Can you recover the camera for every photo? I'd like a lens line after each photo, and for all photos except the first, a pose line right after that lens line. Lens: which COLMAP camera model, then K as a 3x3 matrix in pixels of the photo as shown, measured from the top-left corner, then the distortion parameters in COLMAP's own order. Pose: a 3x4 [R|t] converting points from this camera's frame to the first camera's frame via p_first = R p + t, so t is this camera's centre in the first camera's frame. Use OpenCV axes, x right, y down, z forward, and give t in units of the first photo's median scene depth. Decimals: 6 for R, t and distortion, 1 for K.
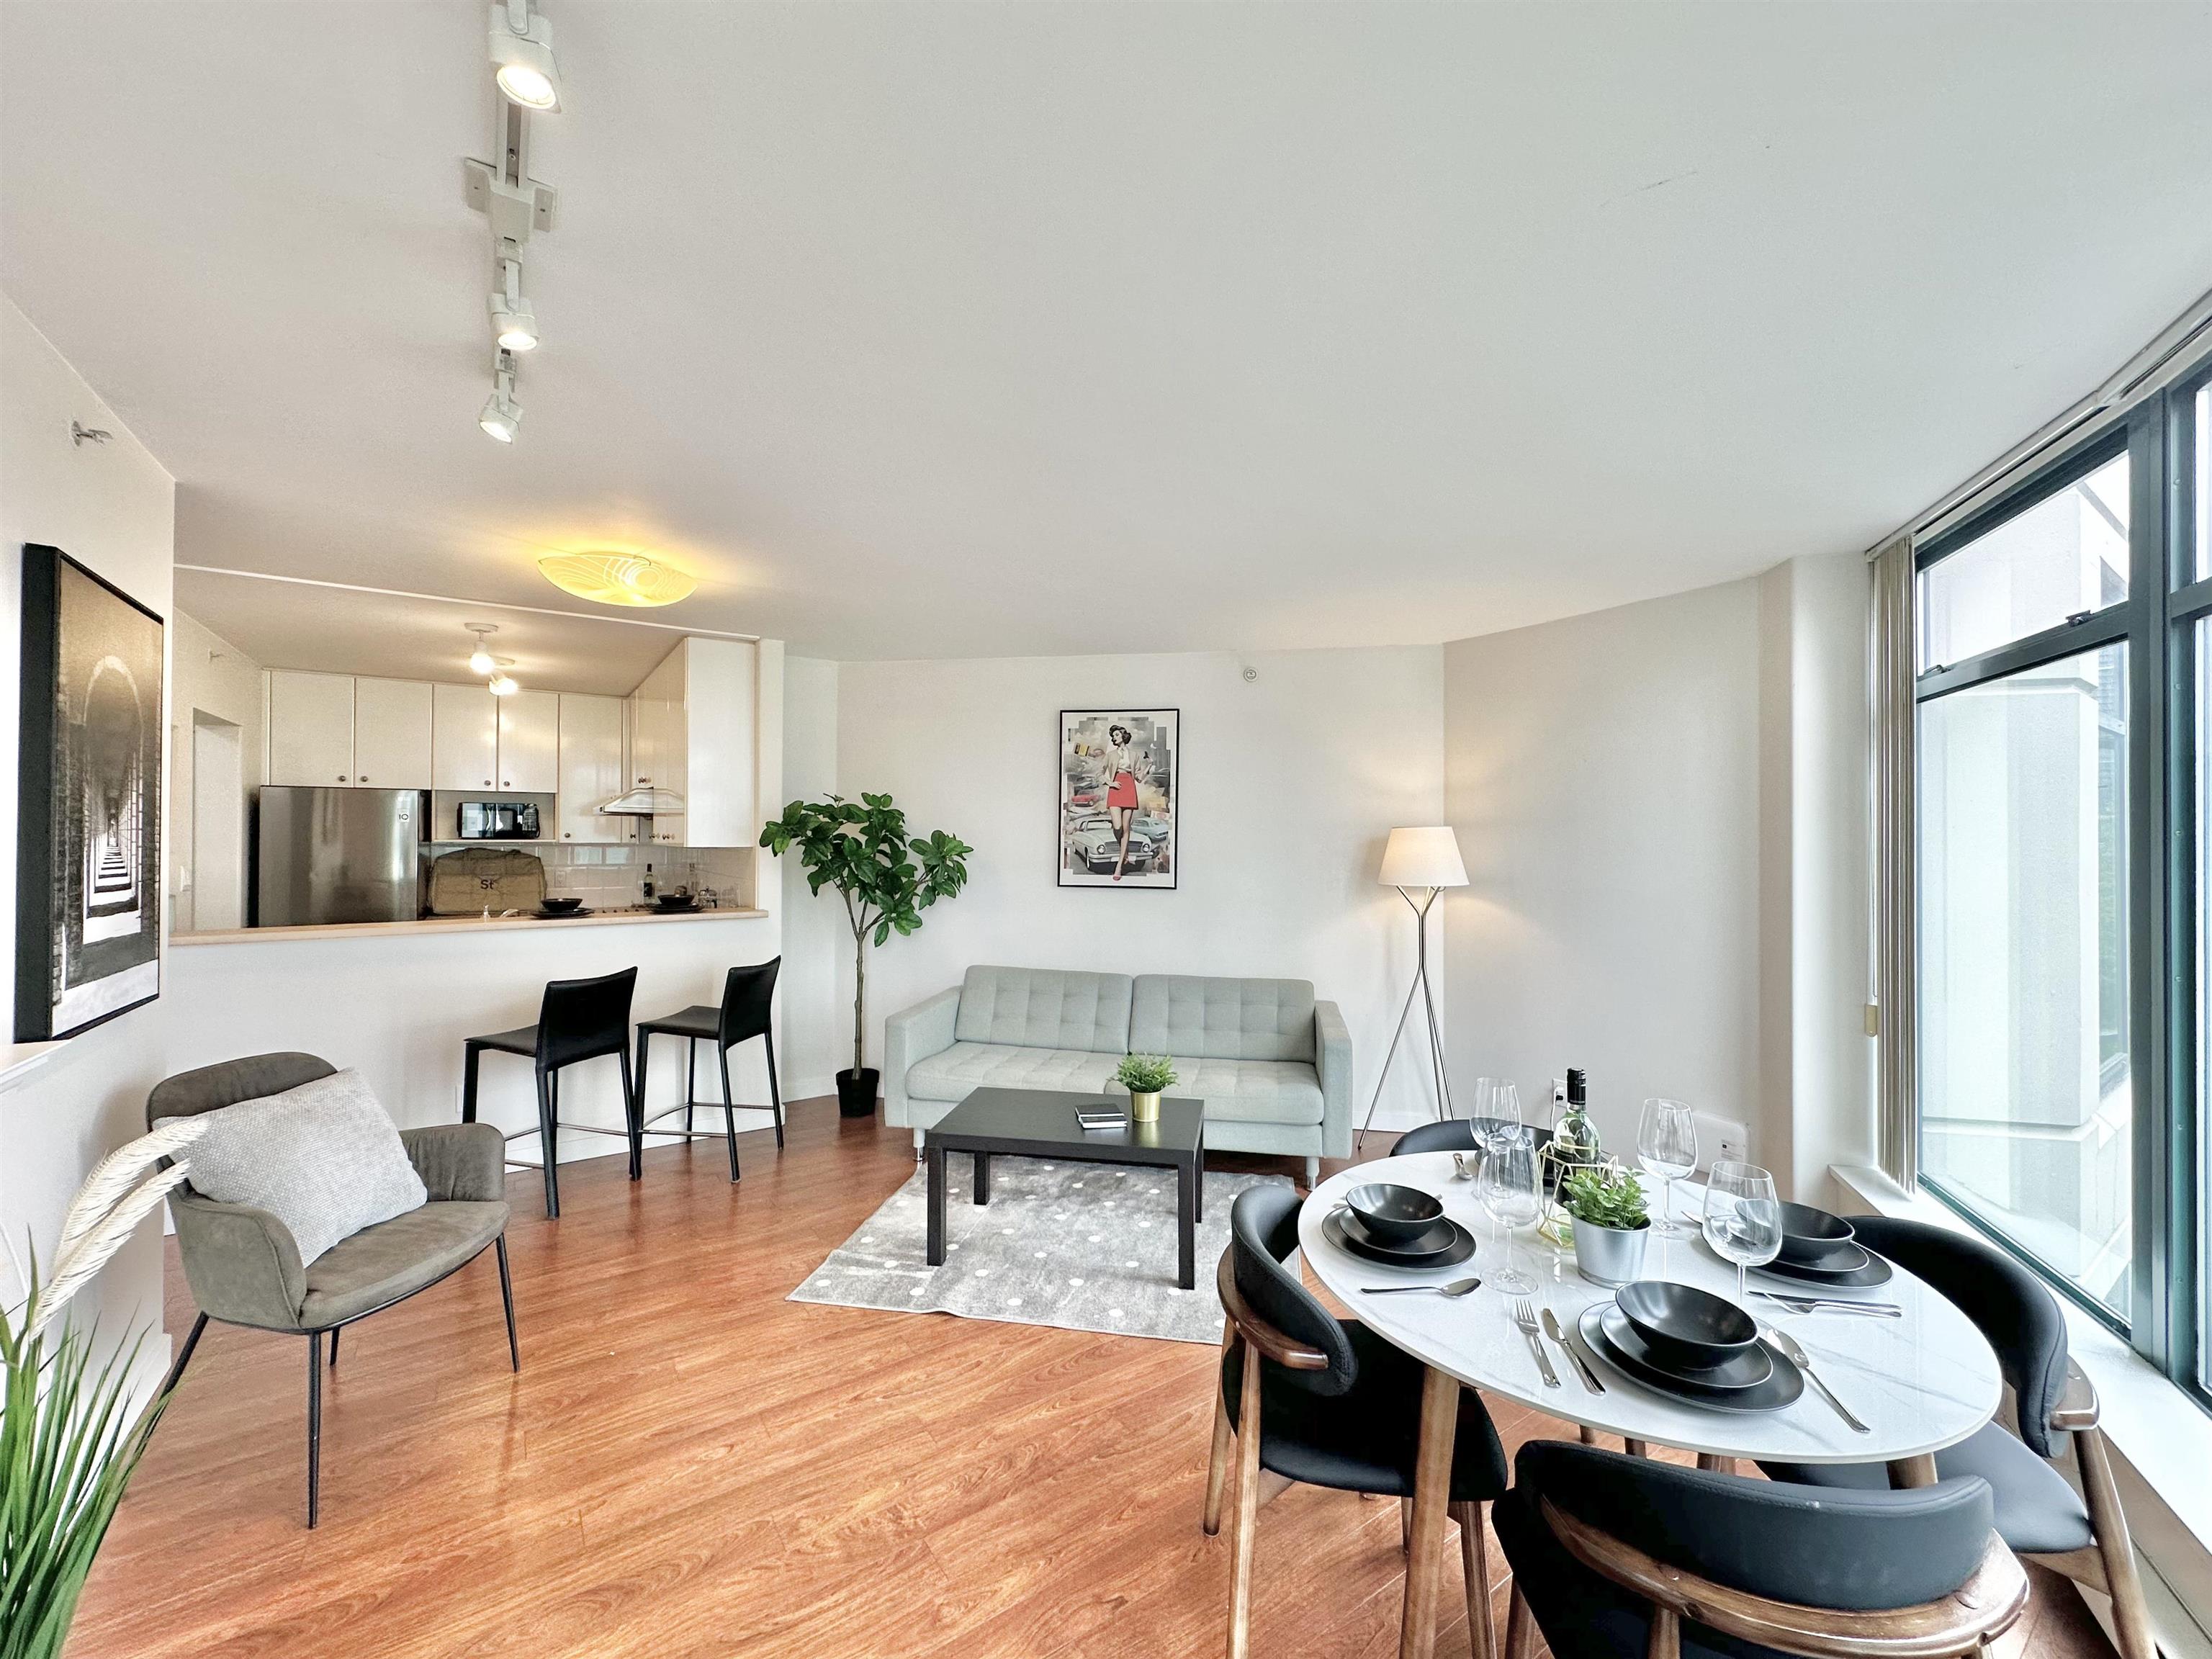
lens RADIAL K [[890.4, 0, 1106.0], [0, 890.4, 829.5], [0, 0, 1]] dist [0.001550, 0.000100]
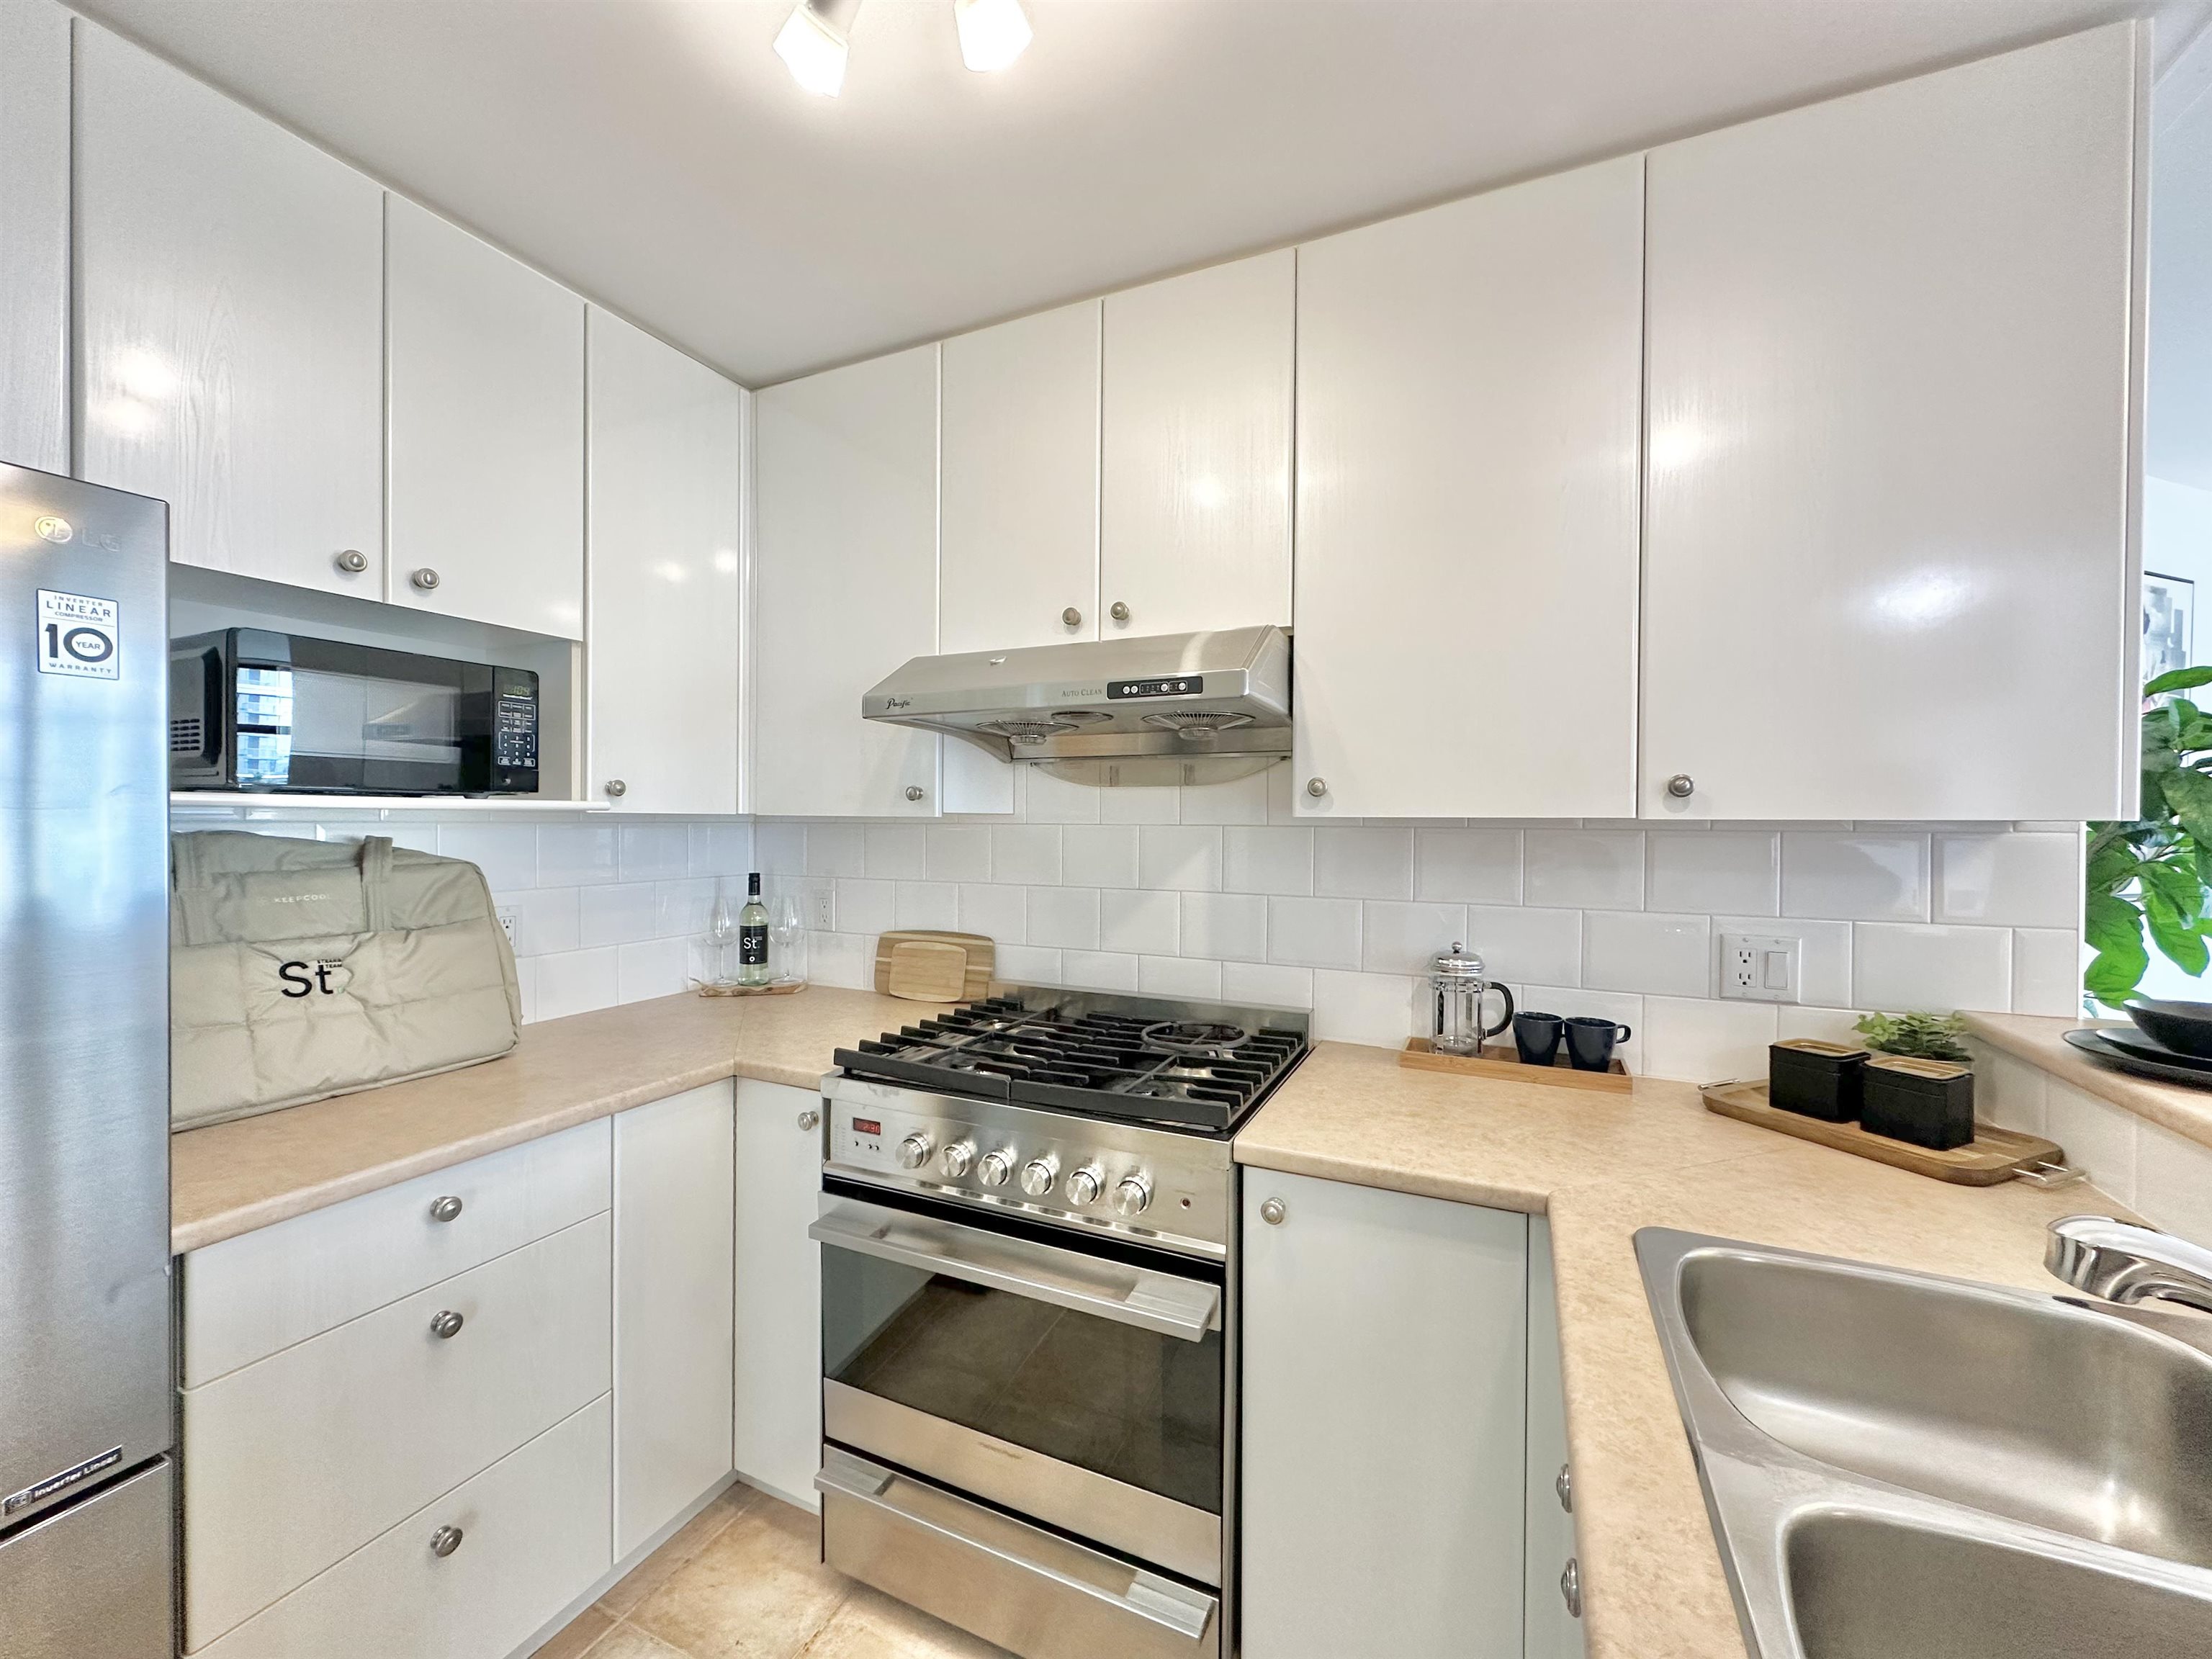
lens RADIAL K [[877.7, 0, 1107.3], [0, 877.7, 829.6], [0, 0, 1]] dist [-0.000333, -0.000210]
pose [[0.859954, -0.003765, 0.510358, -0.797250], [-0.006812, 0.999799, 0.018854, 0.017828], [-0.510326, -0.019691, 0.859755, 0.860673]]
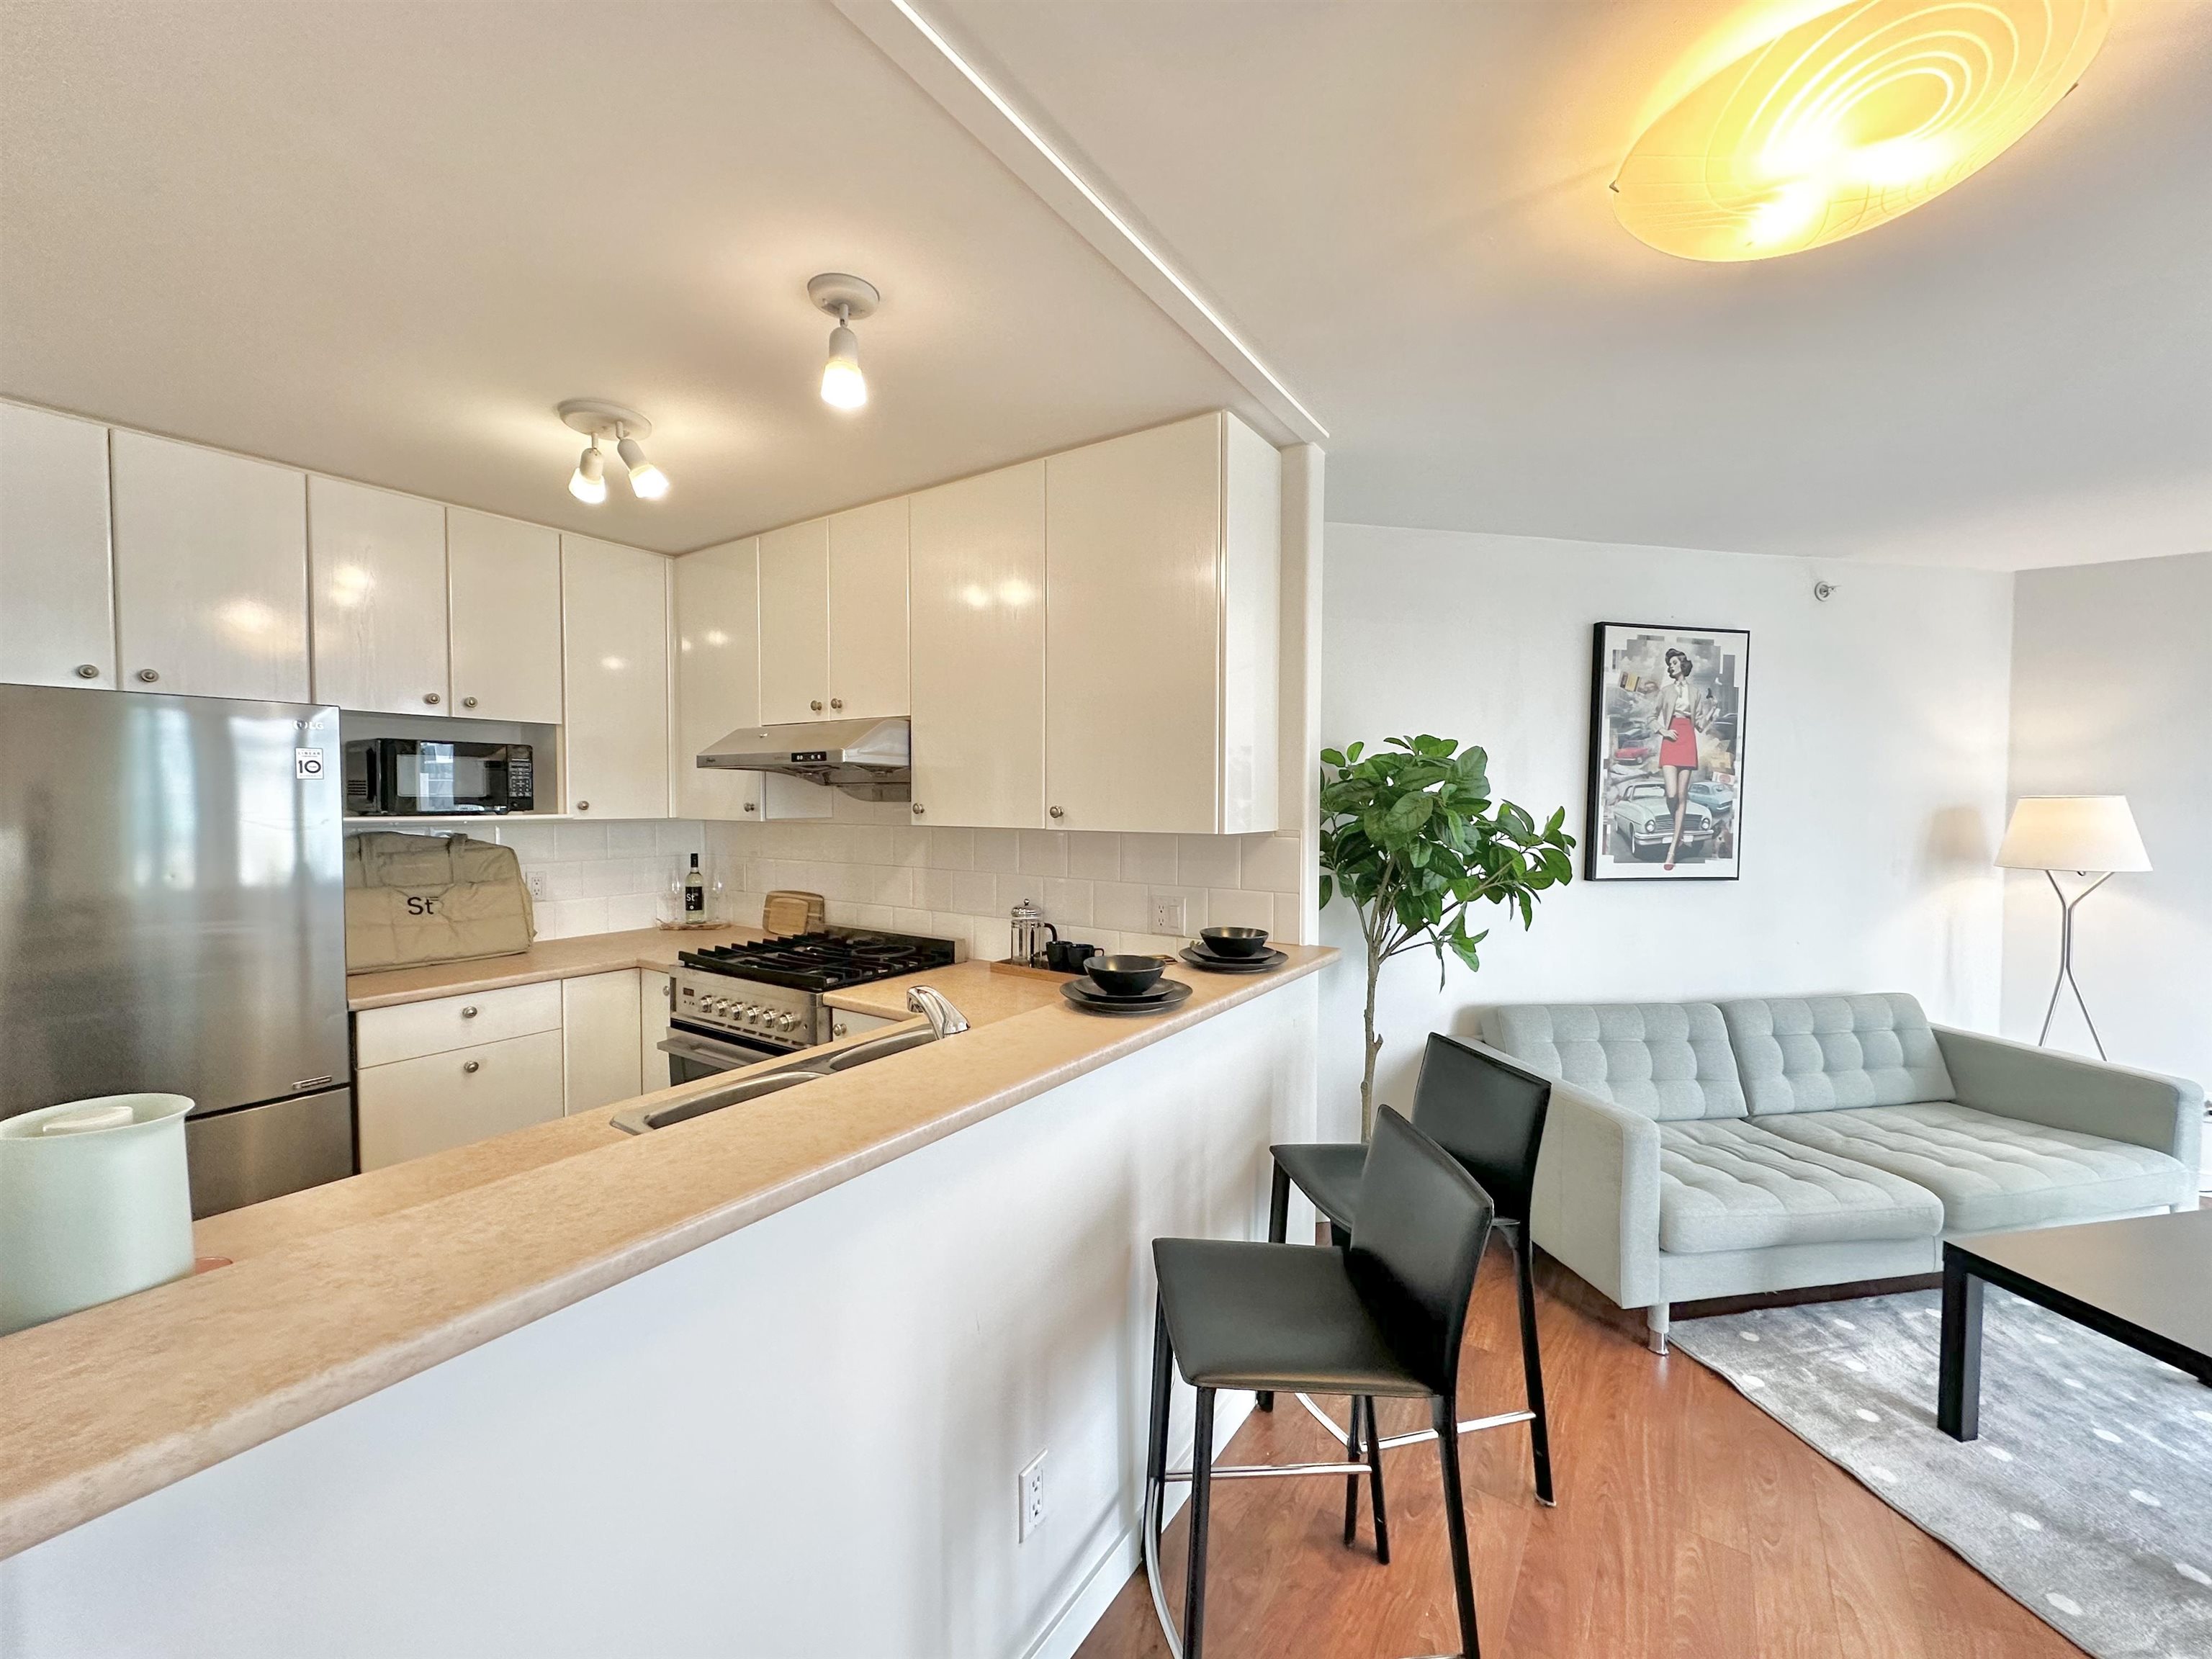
lens RADIAL K [[877.7, 0, 1107.3], [0, 877.7, 829.6], [0, 0, 1]] dist [-0.000333, -0.000210]
pose [[0.929548, -0.013058, 0.368471, -0.659597], [-0.003211, 0.999048, 0.043505, -0.003855], [-0.368688, -0.041623, 0.928621, 0.519444]]
